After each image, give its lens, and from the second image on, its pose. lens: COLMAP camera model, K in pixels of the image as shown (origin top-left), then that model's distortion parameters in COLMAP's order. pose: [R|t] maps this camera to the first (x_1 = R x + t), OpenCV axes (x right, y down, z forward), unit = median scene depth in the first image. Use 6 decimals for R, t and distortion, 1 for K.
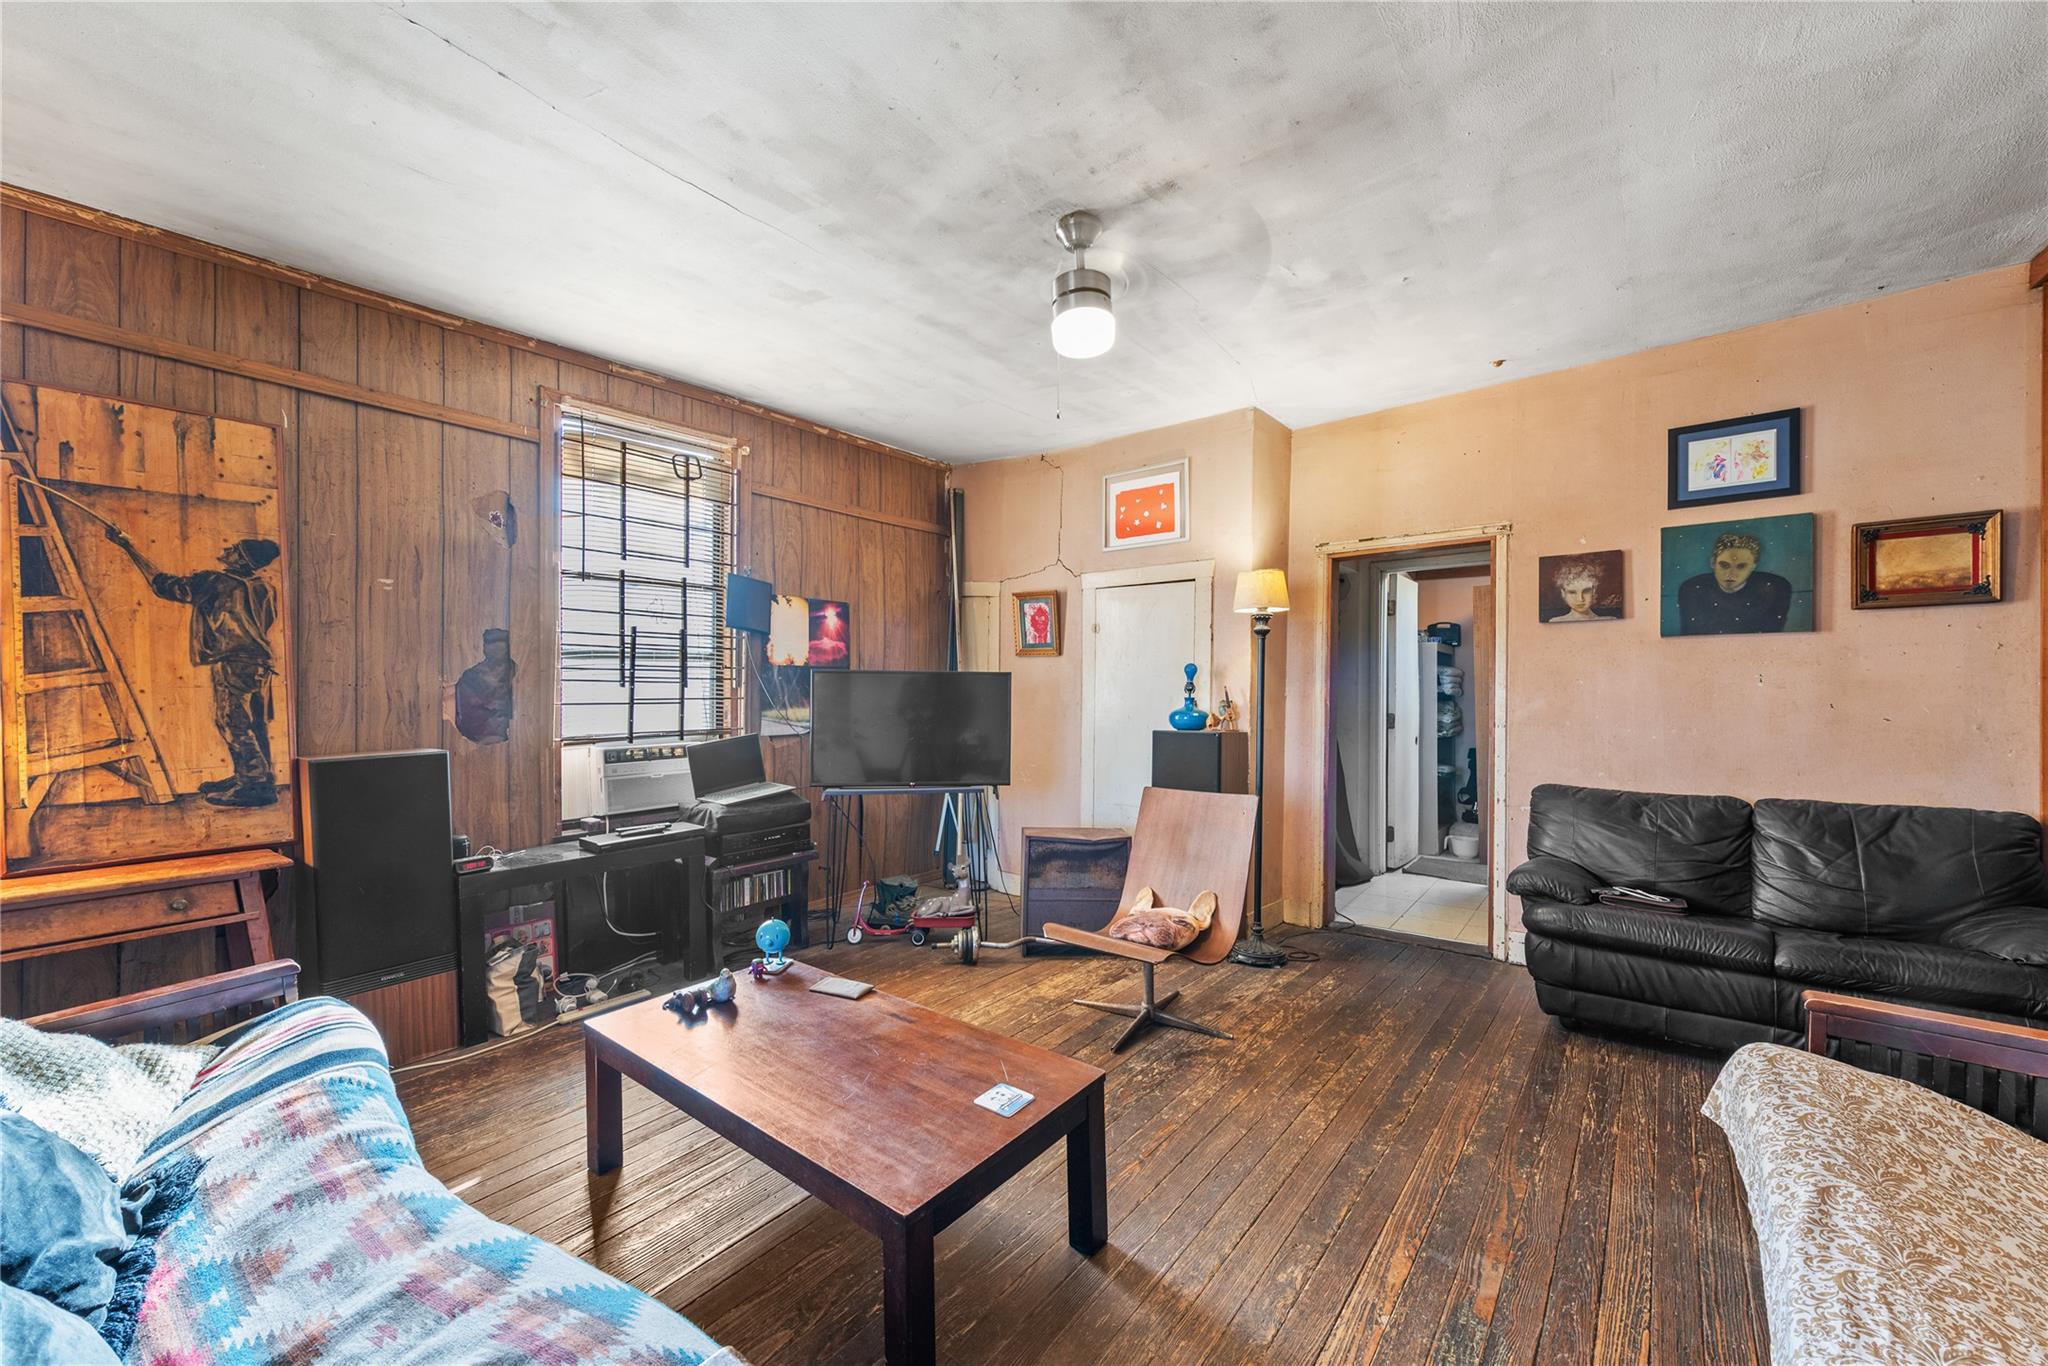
lens RADIAL K [[803.4, 0, 1028.6], [0, 803.4, 694.4], [0, 0, 1]] dist [0.011841, -0.000068]
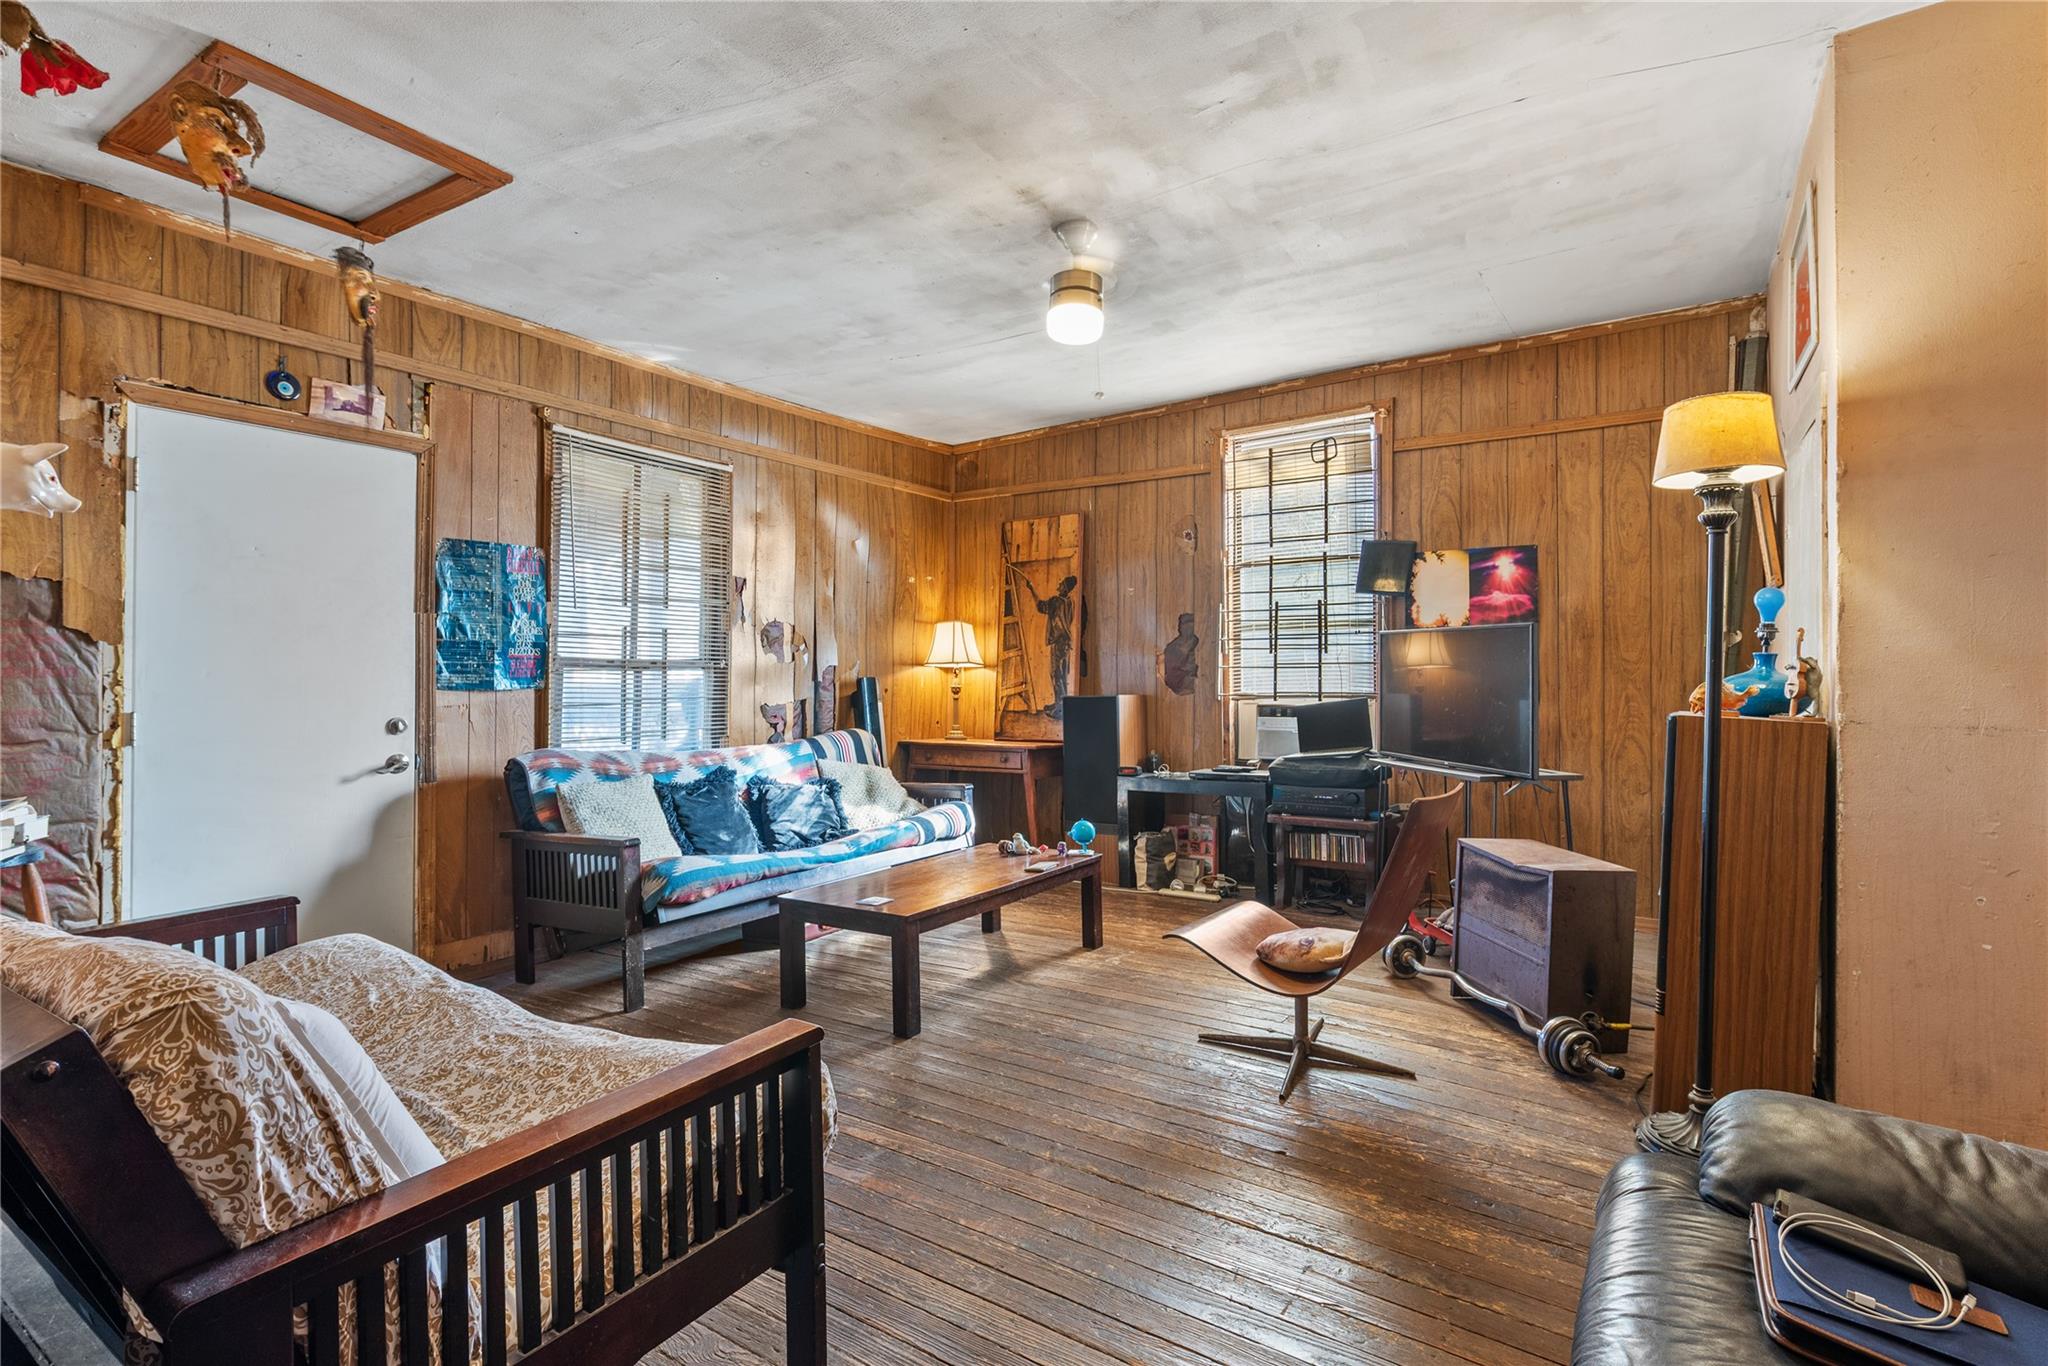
lens RADIAL K [[957.7, 0, 1032.4], [0, 957.7, 673.8], [0, 0, 1]] dist [0.003153, -0.001809]
pose [[0.088645, 0.000781, -0.996063, 0.883351], [-0.003988, 0.999992, 0.000429, 0.021960], [0.996055, 0.003934, 0.088647, 0.528672]]
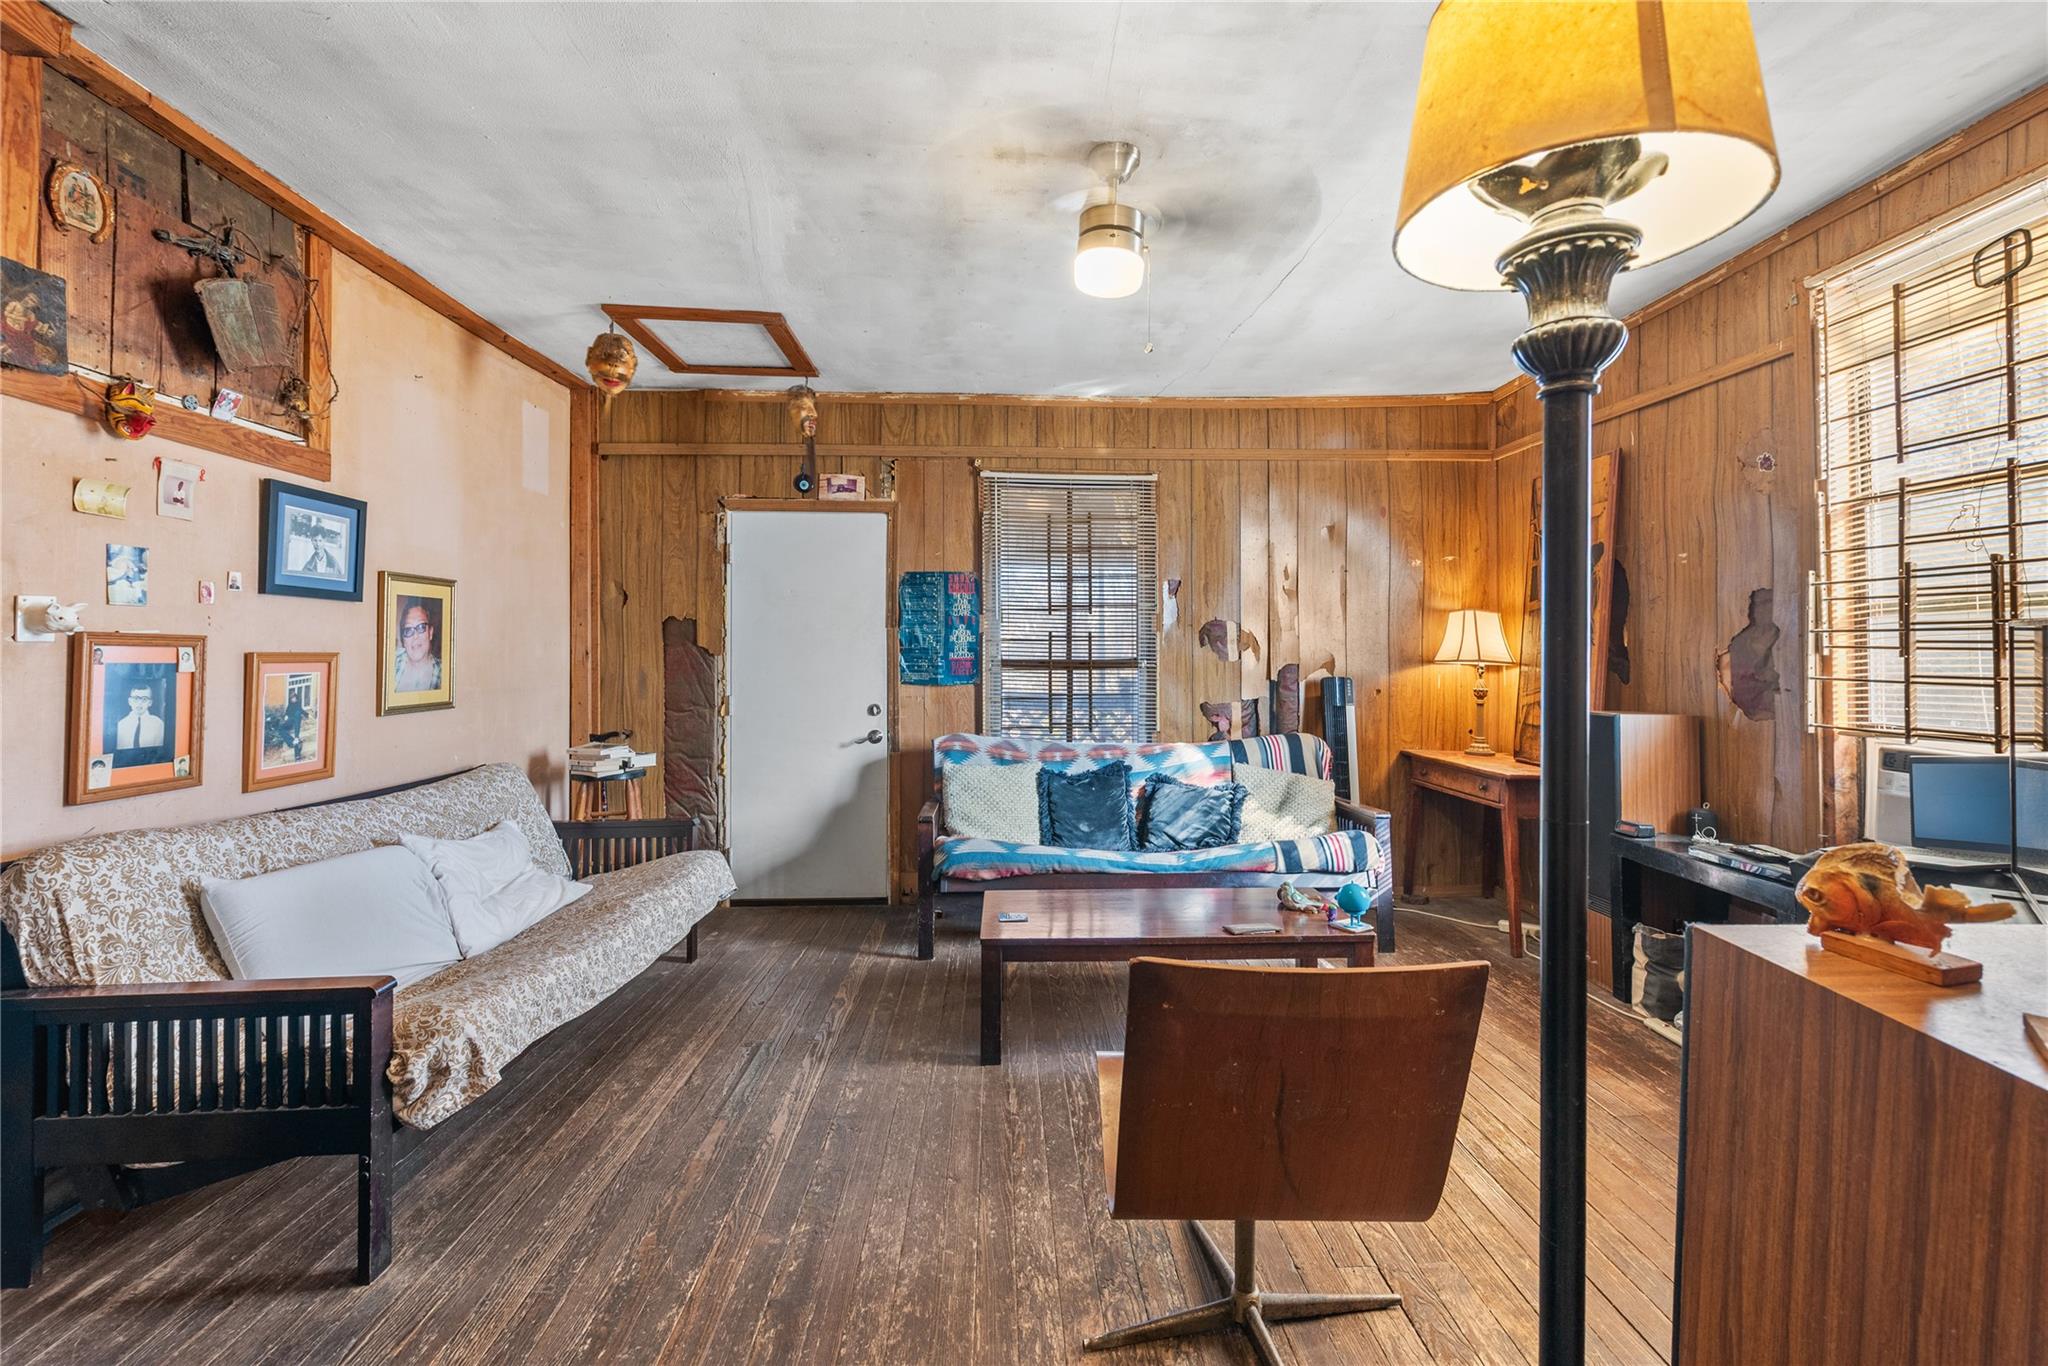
lens RADIAL K [[899.4, 0, 1041.7], [0, 899.4, 643.3], [0, 0, 1]] dist [0.005994, -0.001114]
pose [[-0.753246, -0.002824, -0.657733, 0.509472], [-0.003232, 0.999995, -0.000593, -0.017385], [0.657731, 0.001679, -0.753251, 1.103793]]
